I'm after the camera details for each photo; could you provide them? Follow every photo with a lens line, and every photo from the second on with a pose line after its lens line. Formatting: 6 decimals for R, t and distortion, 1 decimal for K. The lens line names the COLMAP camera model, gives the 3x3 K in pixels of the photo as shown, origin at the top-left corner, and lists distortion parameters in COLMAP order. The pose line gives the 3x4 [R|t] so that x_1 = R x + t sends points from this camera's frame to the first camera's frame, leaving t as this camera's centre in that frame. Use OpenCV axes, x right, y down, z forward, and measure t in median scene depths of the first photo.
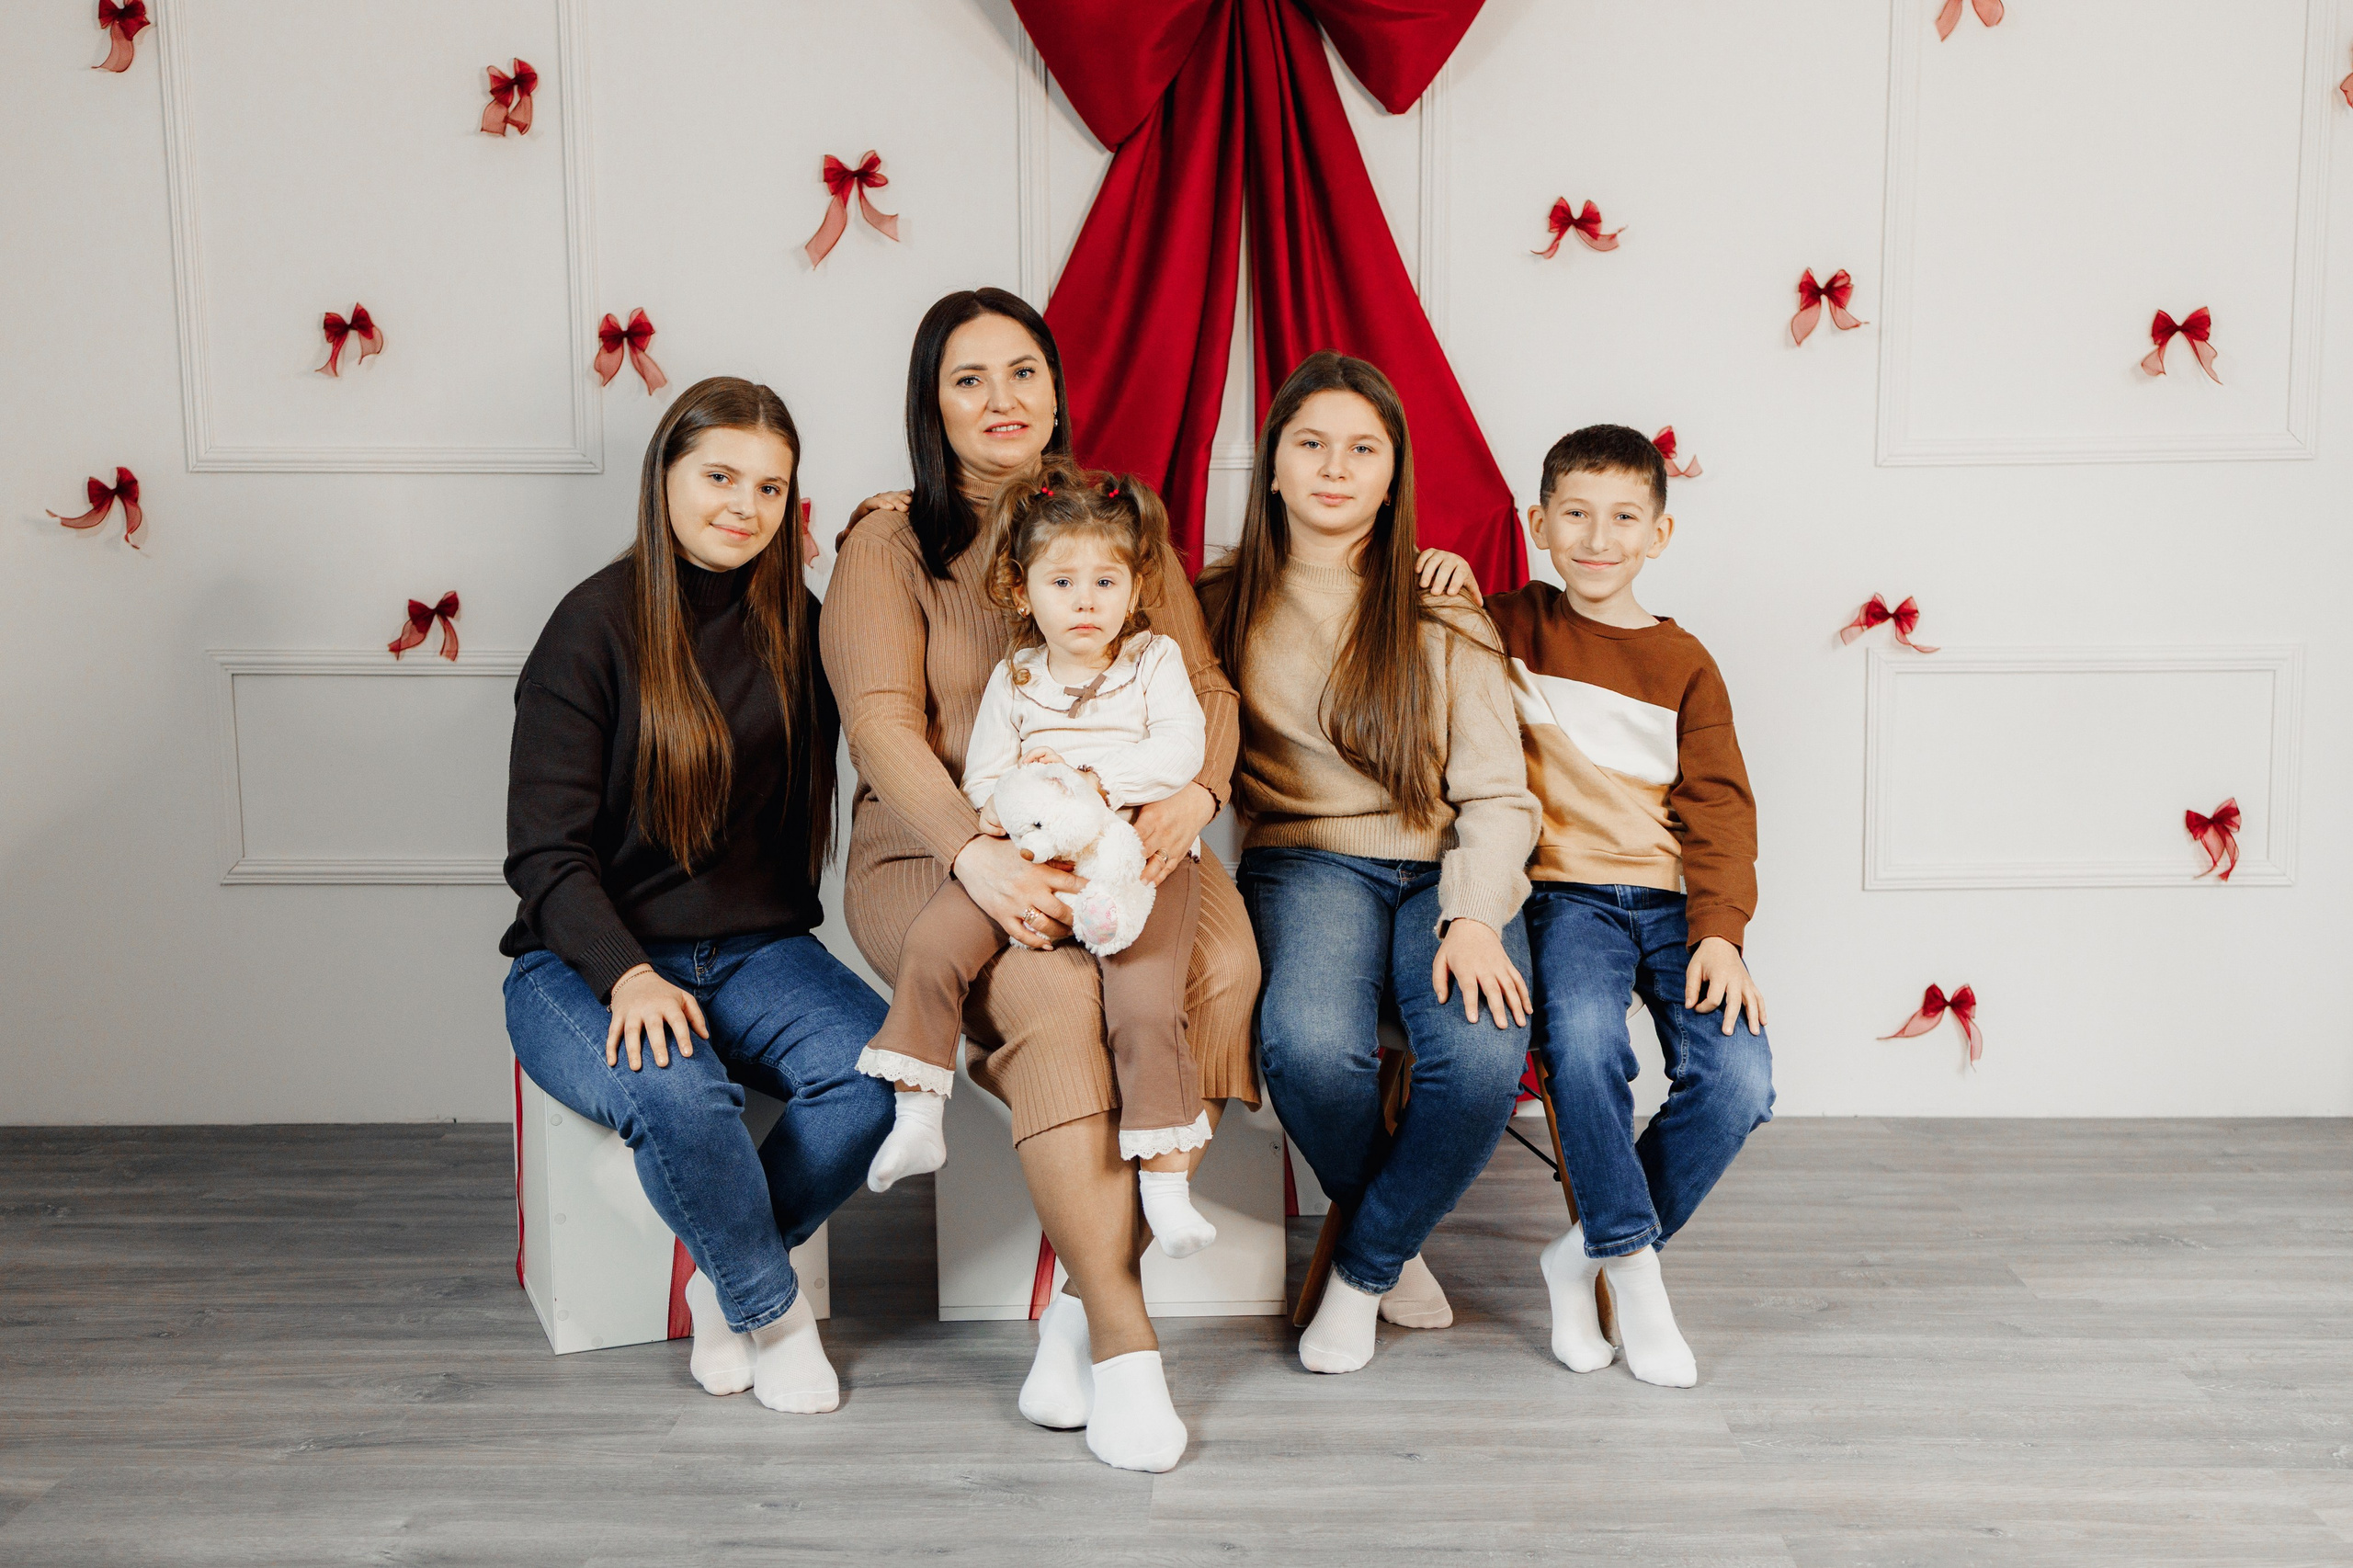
lens RADIAL K [[2739.8, 0, 1151.4], [0, 2739.8, 836.6], [0, 0, 1]] dist [0.007674, 0.007424]
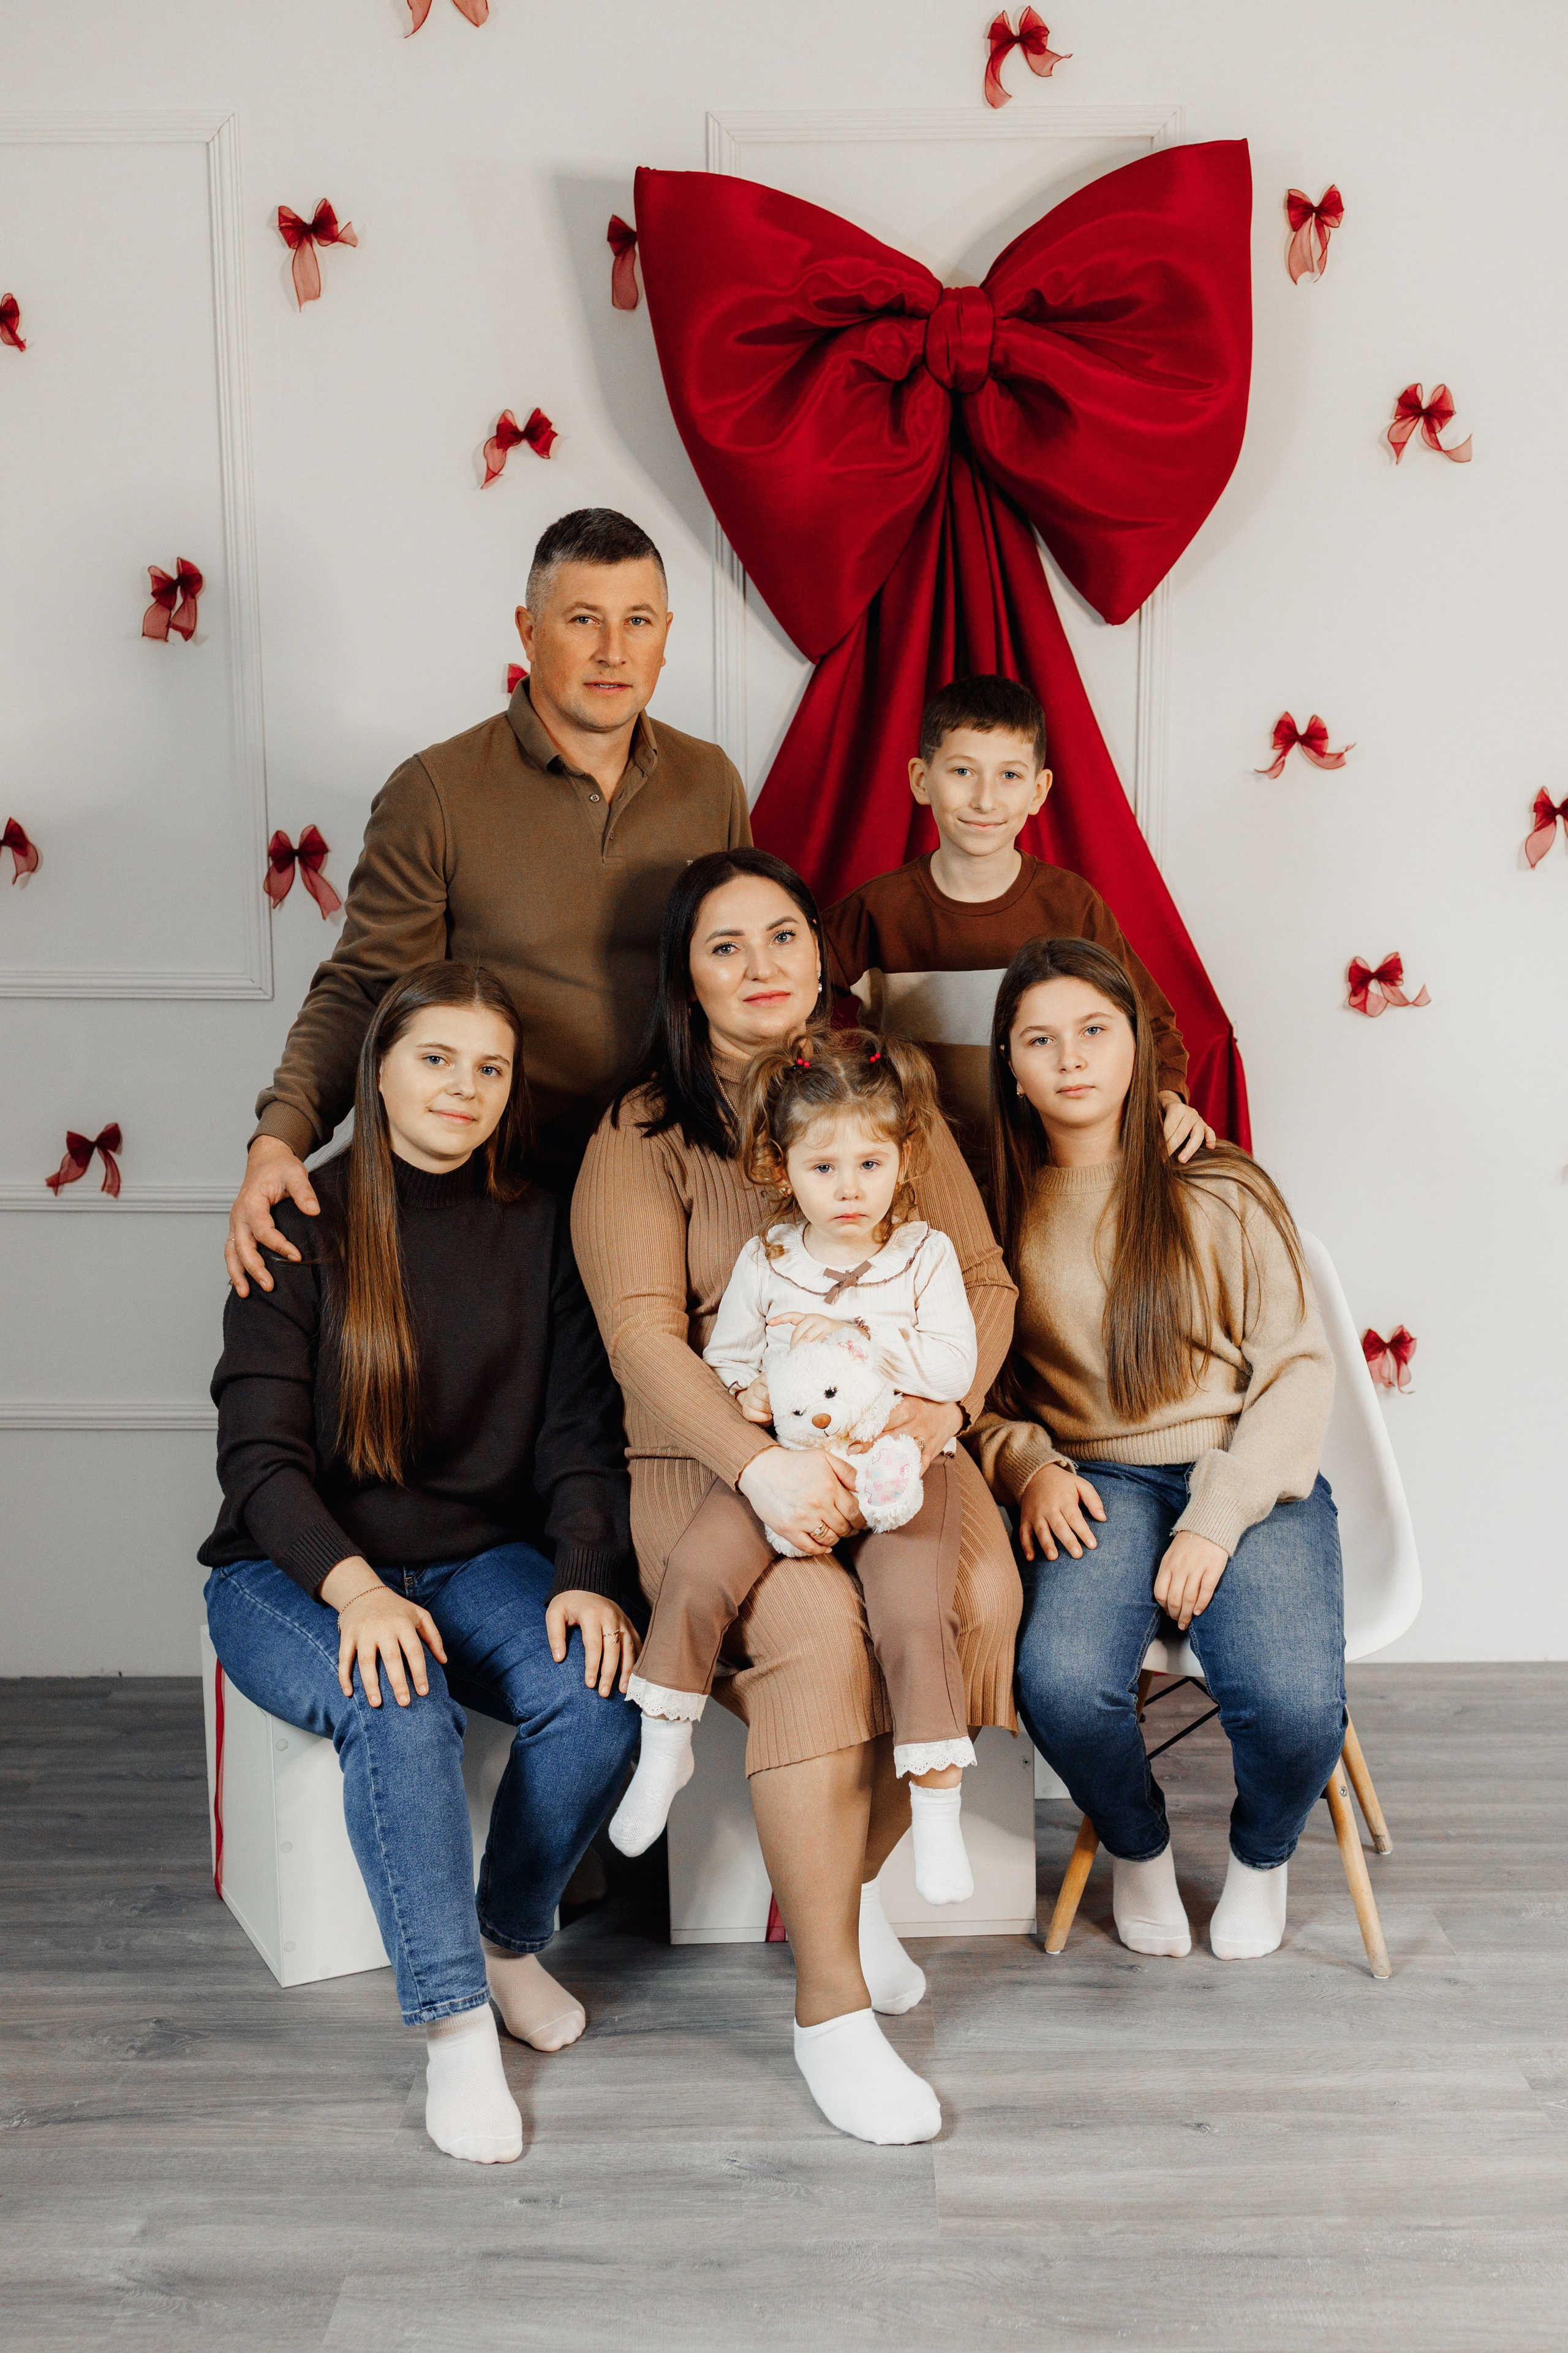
lens RADIAL K [[2751.3, 0, 833.0], [0, 2751.3, 1327.5], [0, 0, 1]] dist [0.012028, -0.044533]
pose [[0.999436, -0.005275, 0.033155, -0.053970], [0.004054, 0.999314, 0.036800, -0.073608], [-0.033326, -0.036644, 0.998773, 0.056066]]
